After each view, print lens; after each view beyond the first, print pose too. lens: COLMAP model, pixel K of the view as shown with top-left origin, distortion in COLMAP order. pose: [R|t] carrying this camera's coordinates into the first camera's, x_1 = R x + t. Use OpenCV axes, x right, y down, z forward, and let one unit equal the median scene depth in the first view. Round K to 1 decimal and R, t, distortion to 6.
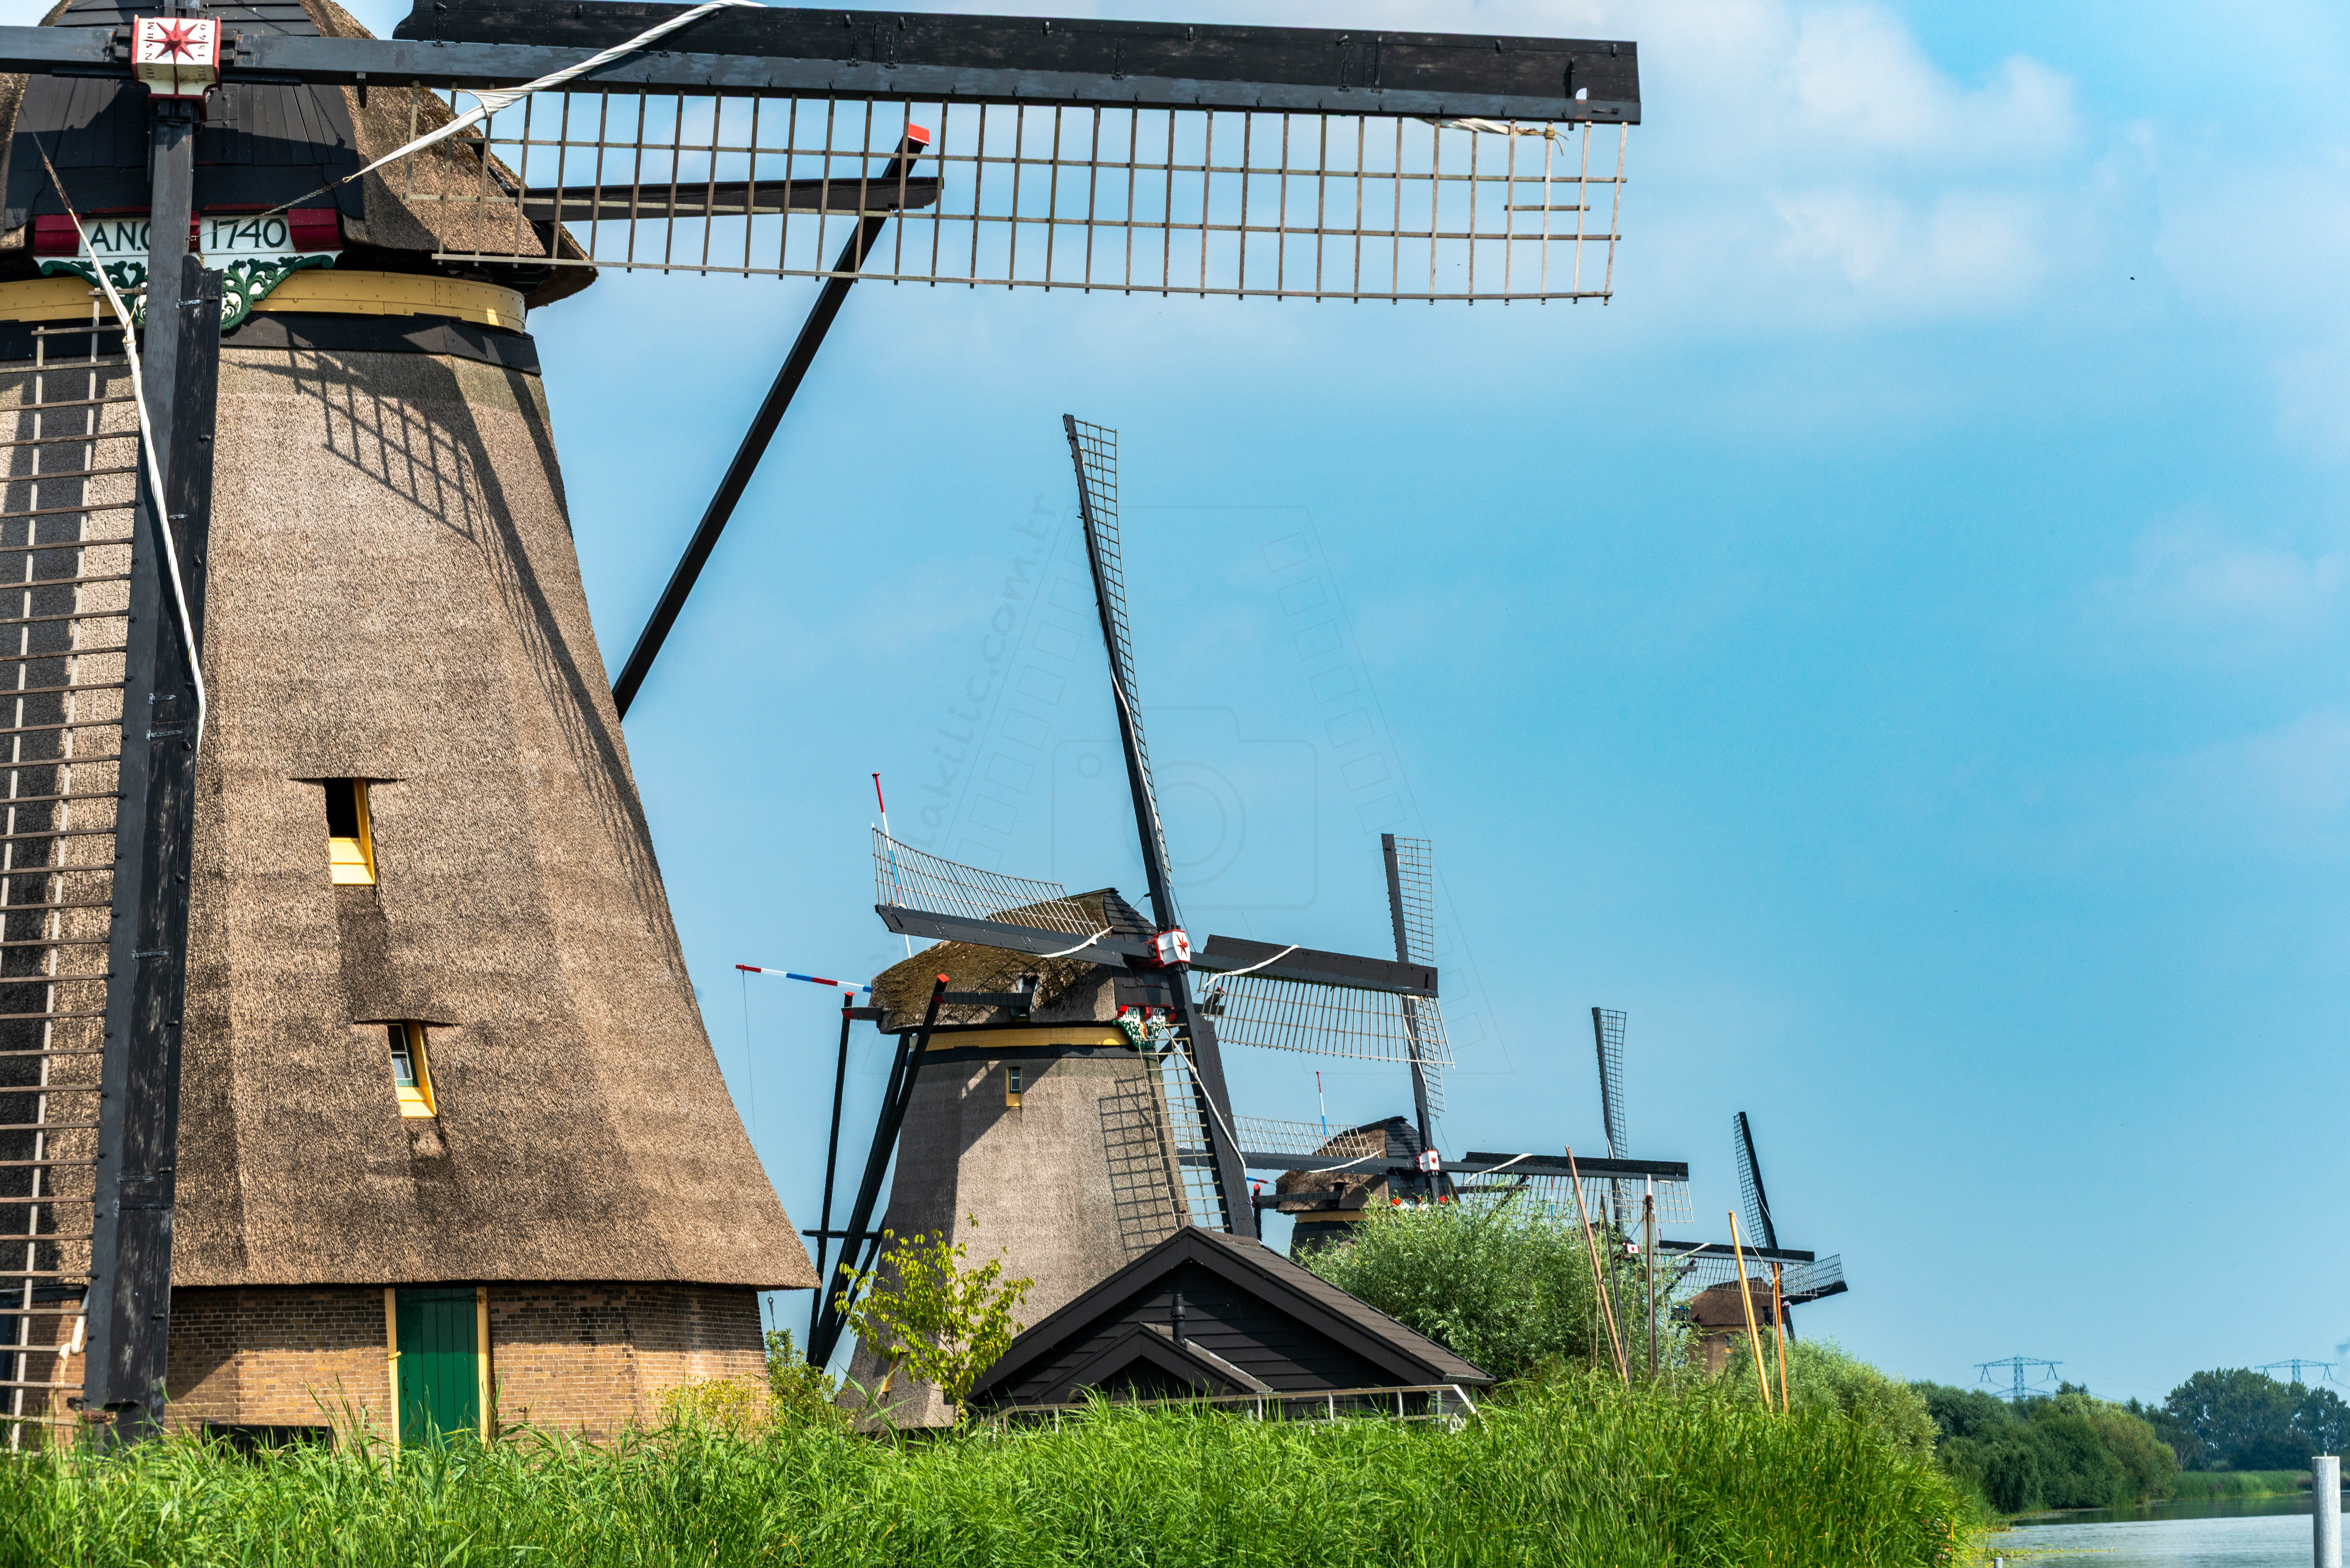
lens RADIAL K [[11032.6, 0, 1177.1], [0, 11032.6, 785.0], [0, 0, 1]] dist [-0.223719, 0.000000]
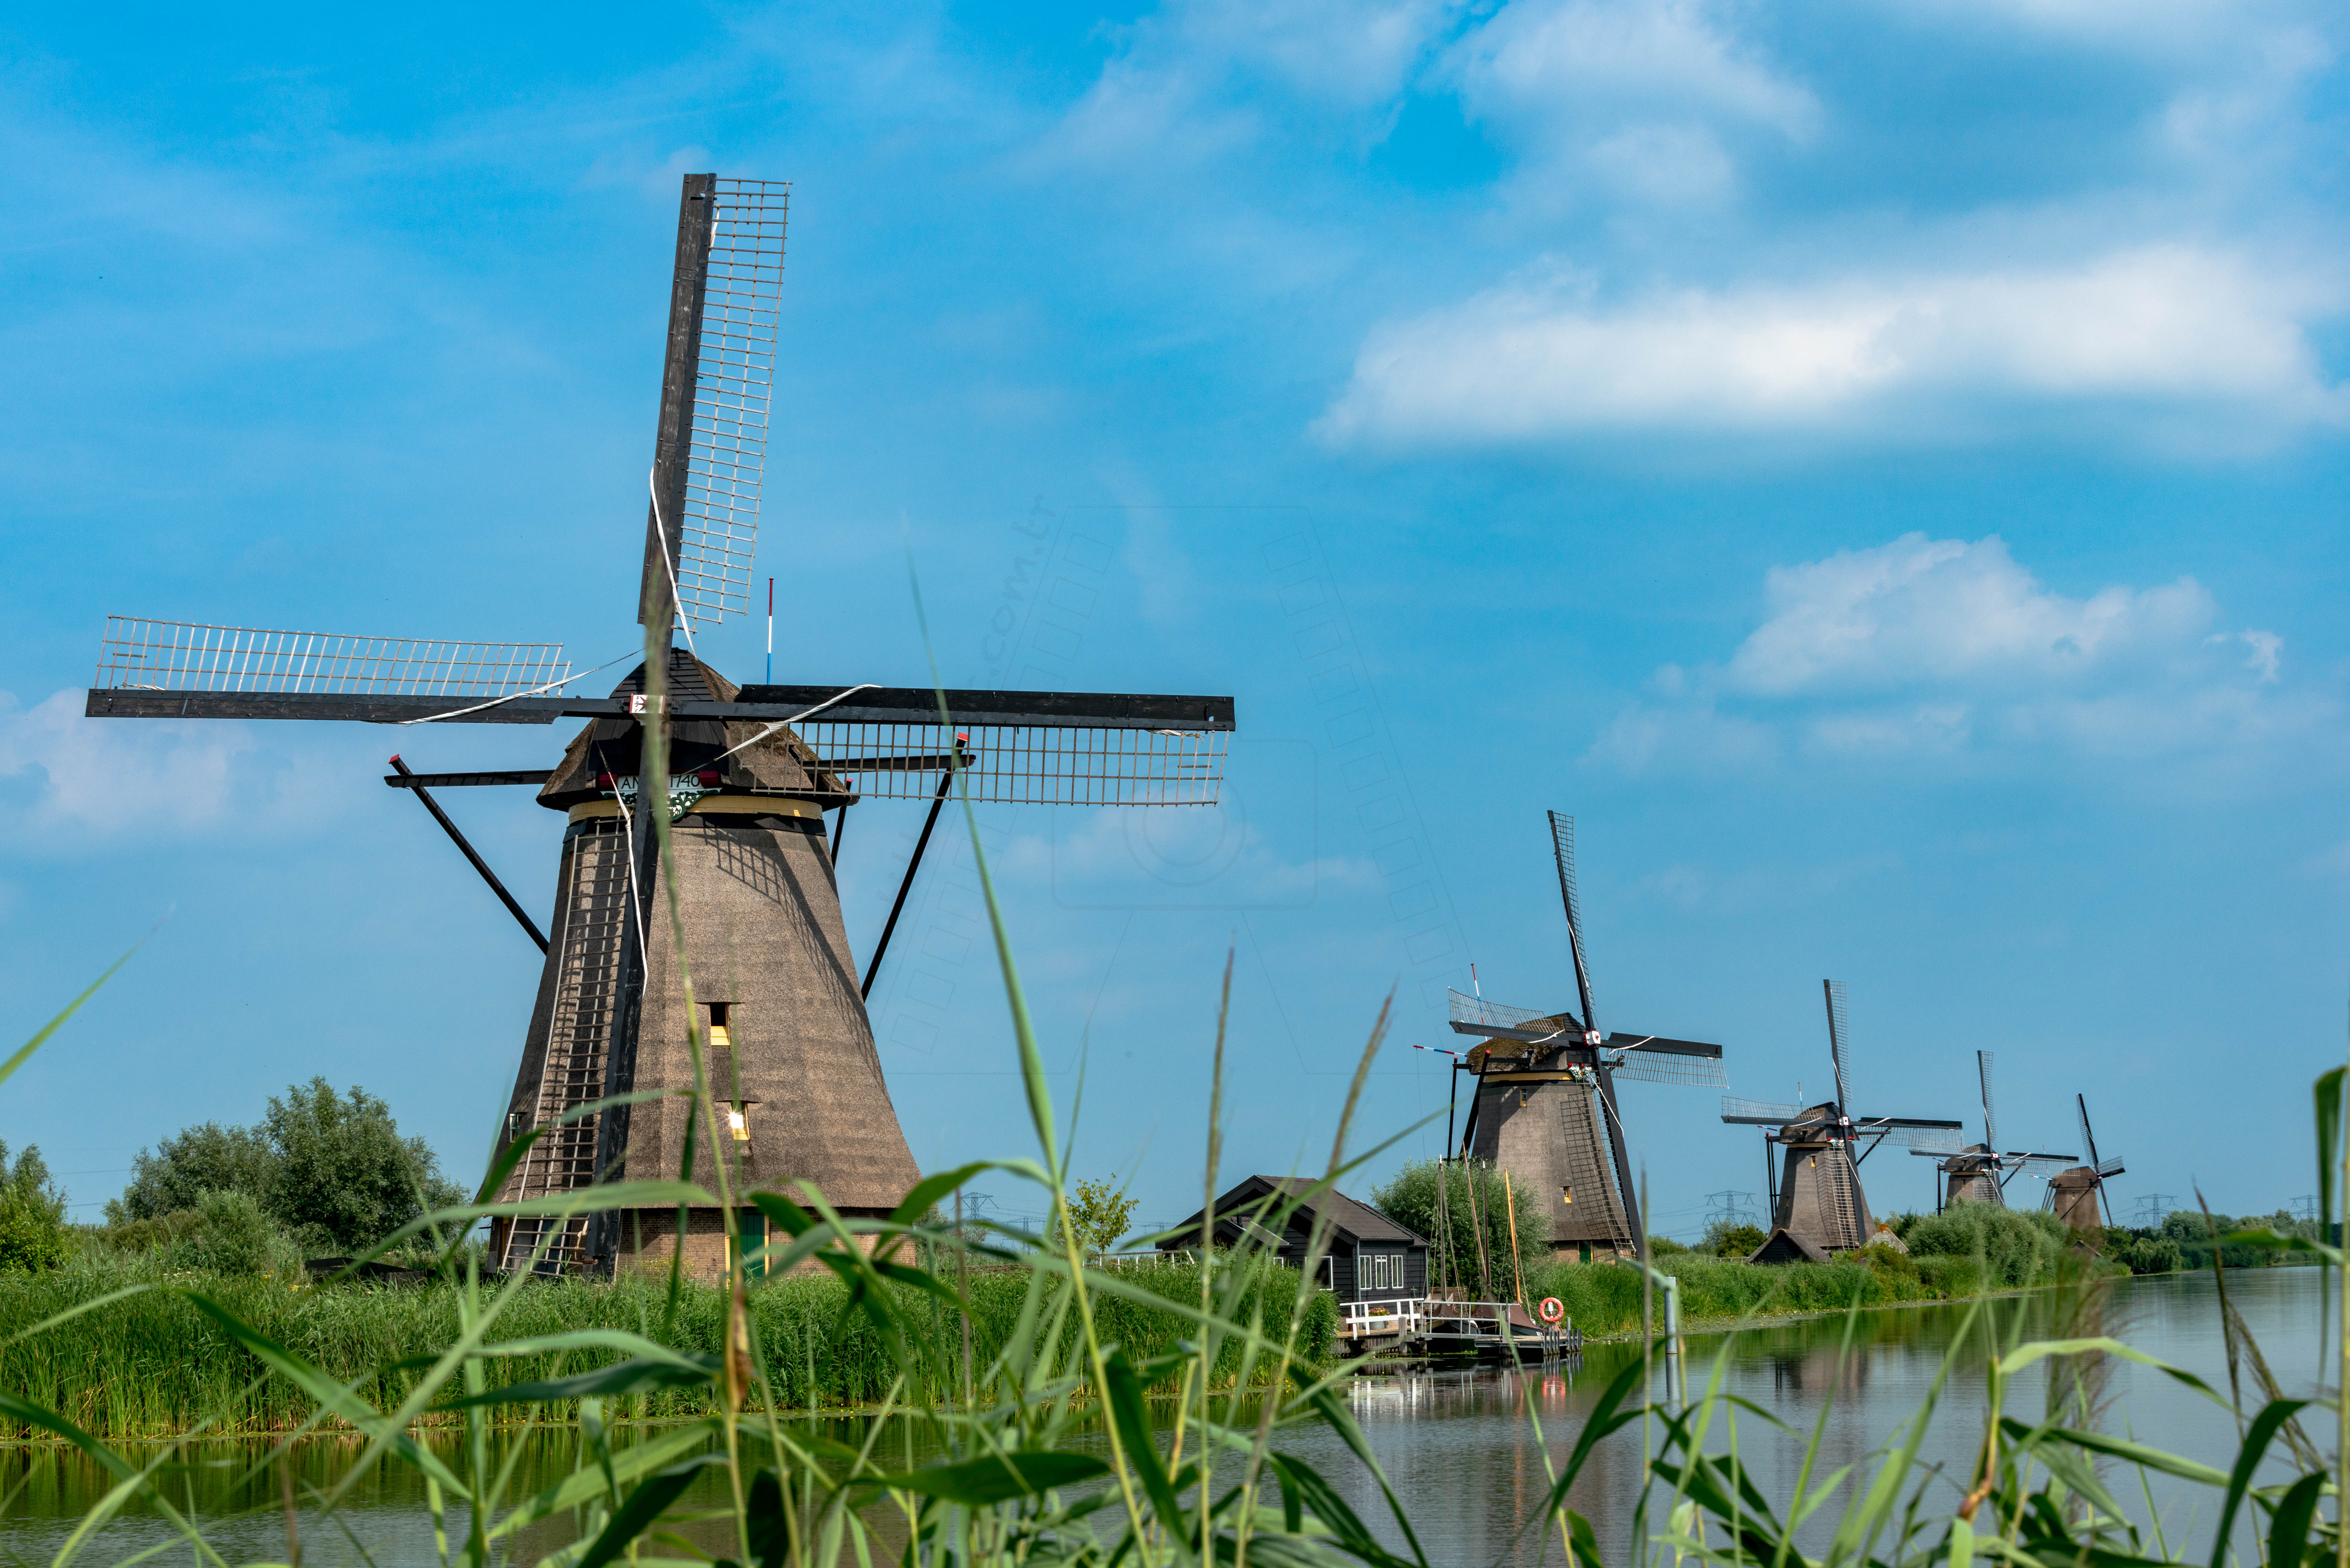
lens RADIAL K [[4803.2, 0, 1274.0], [0, 4803.2, 880.1], [0, 0, 1]] dist [-0.125664, 0.000000]
pose [[0.989852, -0.006140, -0.141973, 0.198266], [0.004212, 0.999895, -0.013879, -0.012426], [0.142043, 0.013140, 0.989773, -0.042981]]
